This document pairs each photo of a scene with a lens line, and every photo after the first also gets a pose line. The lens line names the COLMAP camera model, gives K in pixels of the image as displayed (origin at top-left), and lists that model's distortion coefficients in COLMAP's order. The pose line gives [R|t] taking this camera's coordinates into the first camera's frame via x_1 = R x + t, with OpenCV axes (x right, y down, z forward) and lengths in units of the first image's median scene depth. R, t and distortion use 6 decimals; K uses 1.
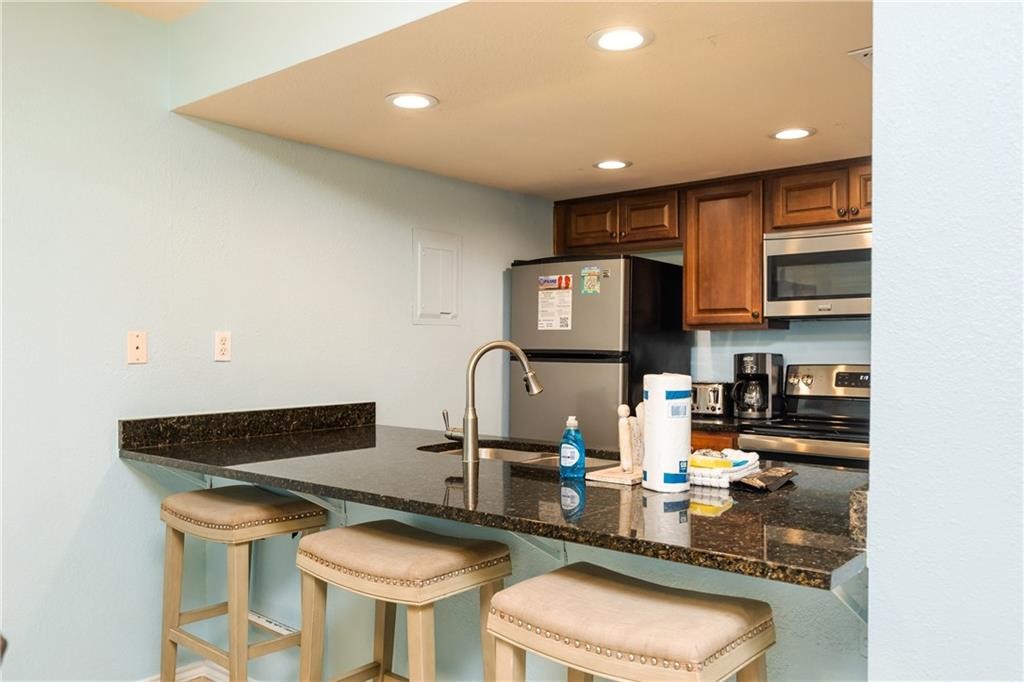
lens RADIAL K [[833.9, 0, 509.4], [0, 833.9, 349.5], [0, 0, 1]] dist [0.015784, 0.000695]
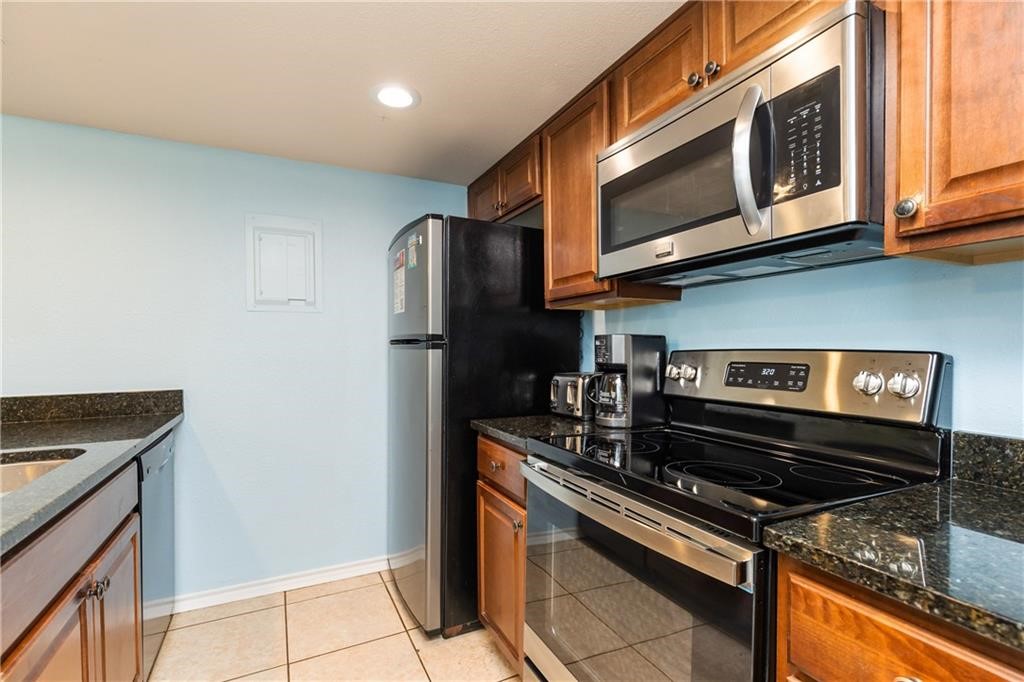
lens RADIAL K [[475.6, 0, 486.9], [0, 475.6, 352.3], [0, 0, 1]] dist [0.005242, -0.000167]
pose [[0.905679, -0.002936, -0.423953, 0.383764], [0.007381, 0.999934, 0.008843, 0.015693], [0.423899, -0.011138, 0.905641, 0.612696]]
